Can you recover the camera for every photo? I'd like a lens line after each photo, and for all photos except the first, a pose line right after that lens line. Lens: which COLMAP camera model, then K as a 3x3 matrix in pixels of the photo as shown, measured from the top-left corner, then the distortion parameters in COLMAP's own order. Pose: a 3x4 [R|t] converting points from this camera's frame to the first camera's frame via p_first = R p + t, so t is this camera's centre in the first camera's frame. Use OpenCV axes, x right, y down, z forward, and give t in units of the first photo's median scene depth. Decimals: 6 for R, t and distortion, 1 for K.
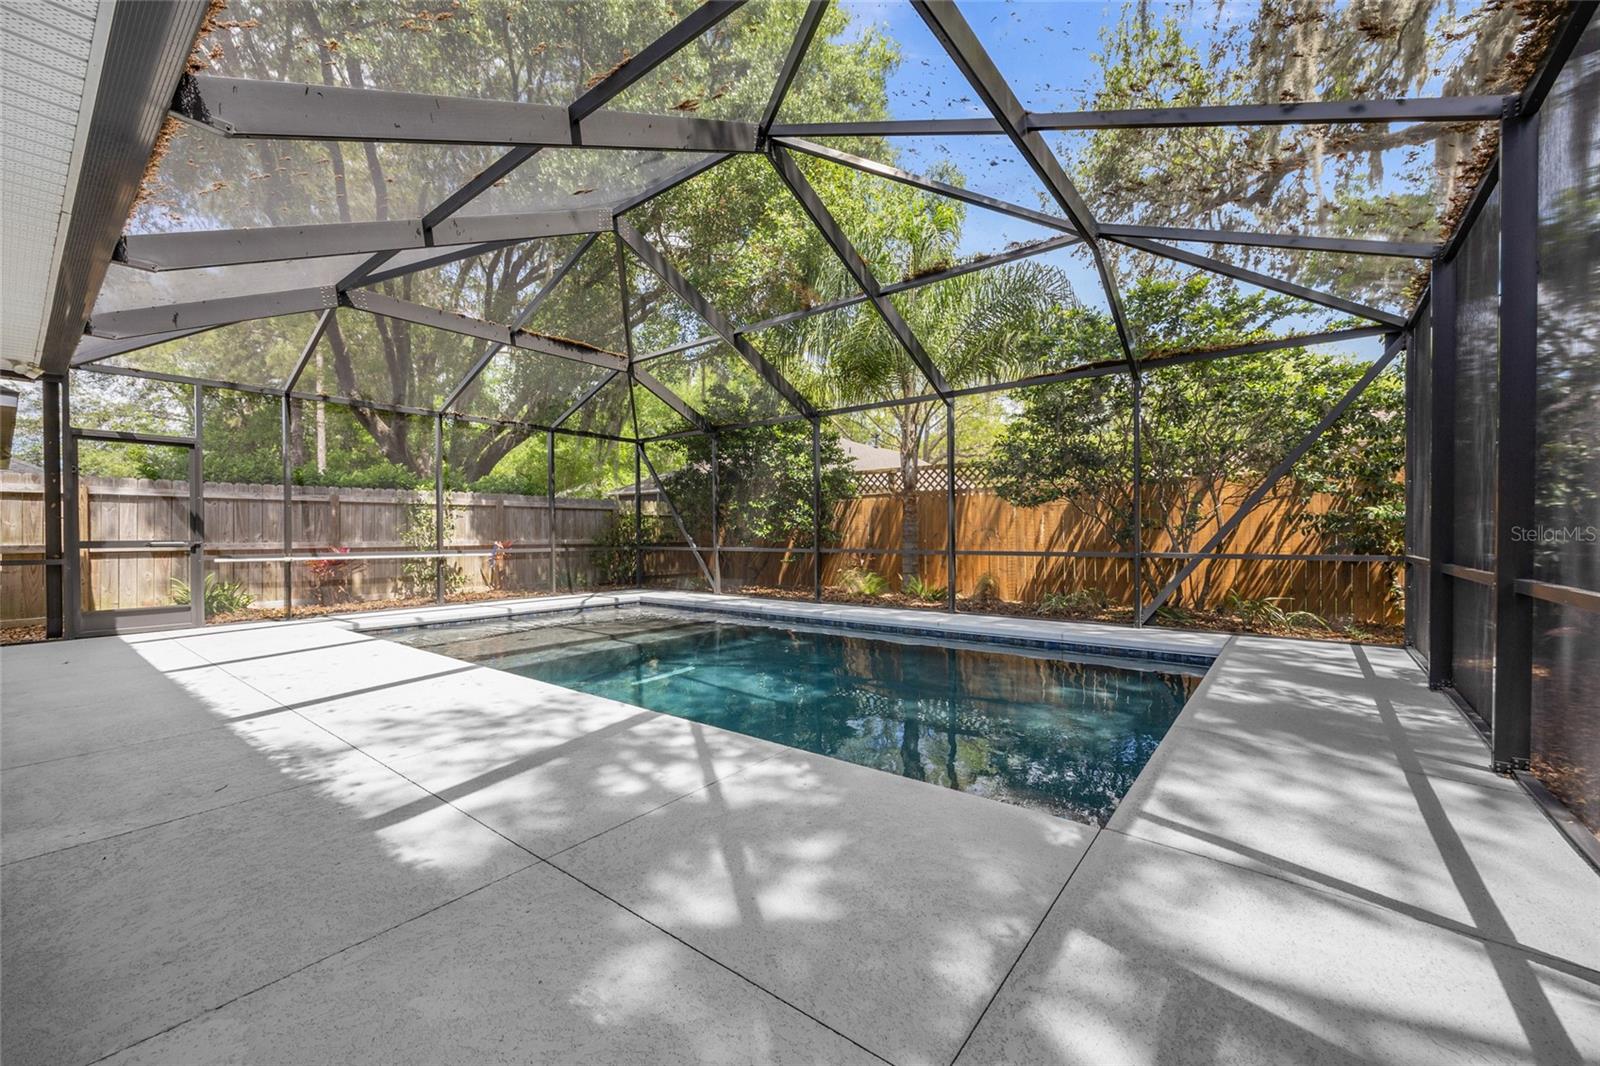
lens RADIAL K [[638.3, 0, 795.6], [0, 638.3, 535.8], [0, 0, 1]] dist [-0.003885, 0.000806]
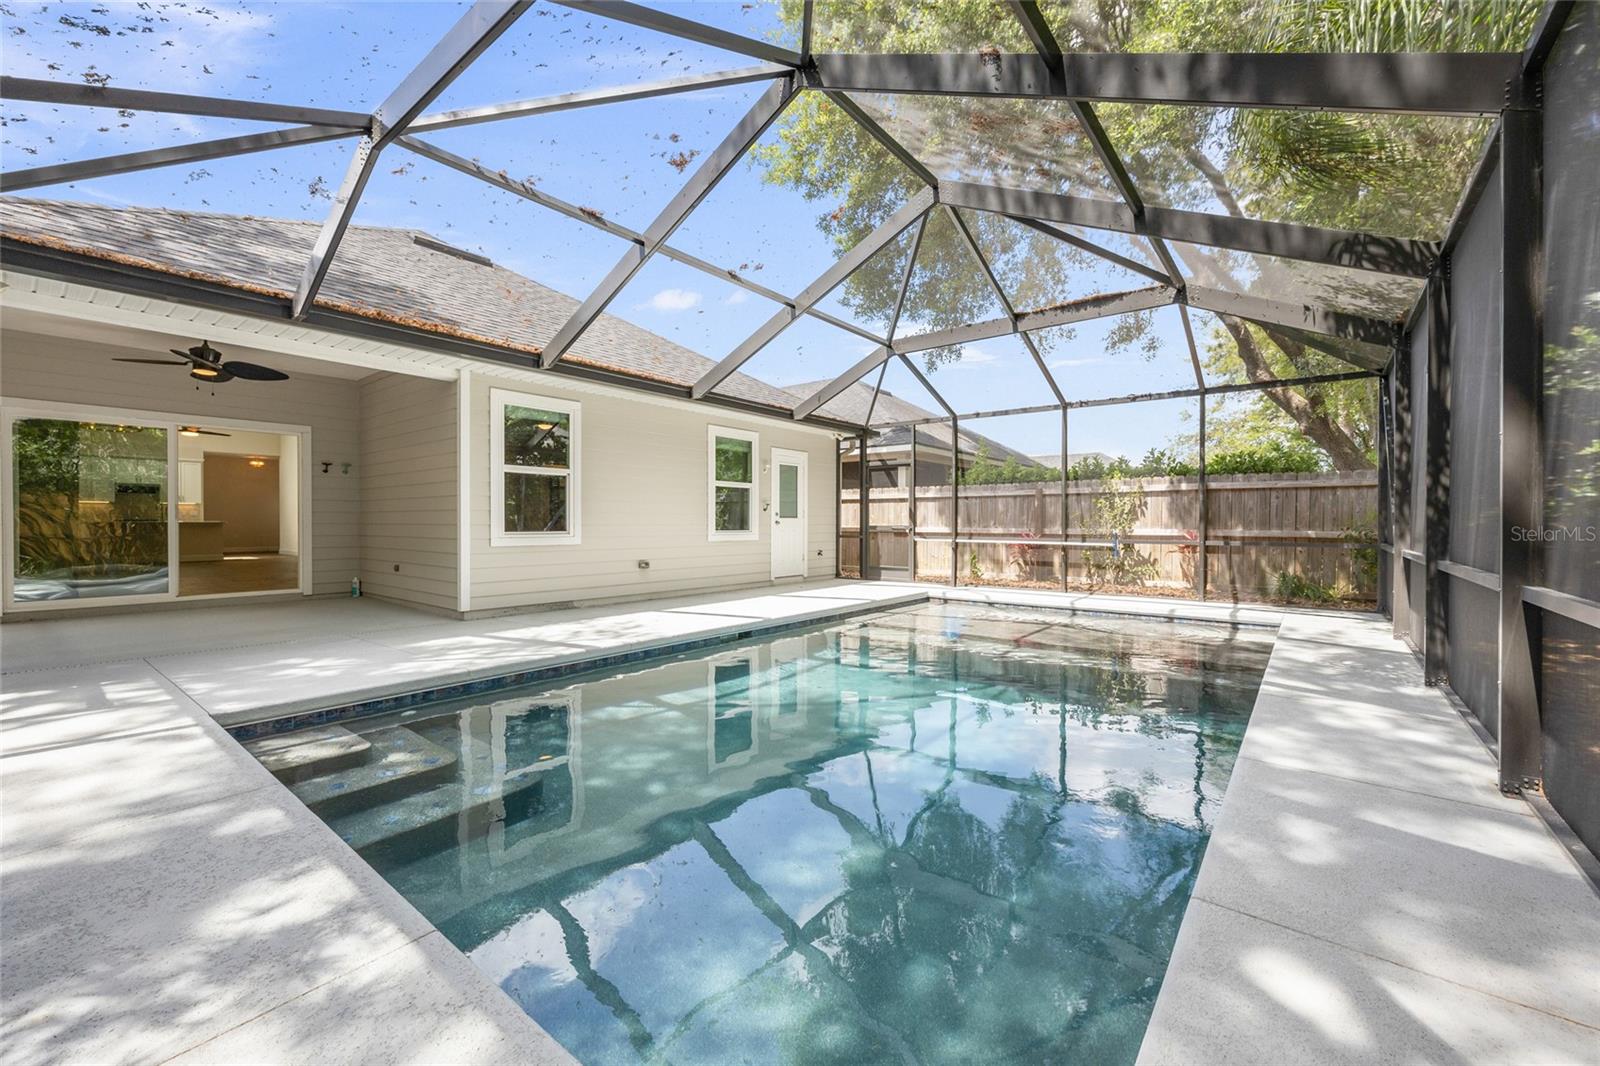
lens RADIAL K [[638.3, 0, 800.1], [0, 638.3, 524.0], [0, 0, 1]] dist [-0.003885, 0.000806]
pose [[0.006878, 0.009959, -0.999927, 0.462887], [-0.004612, 0.999940, 0.009927, -0.008795], [0.999966, 0.004544, 0.006923, 0.549564]]
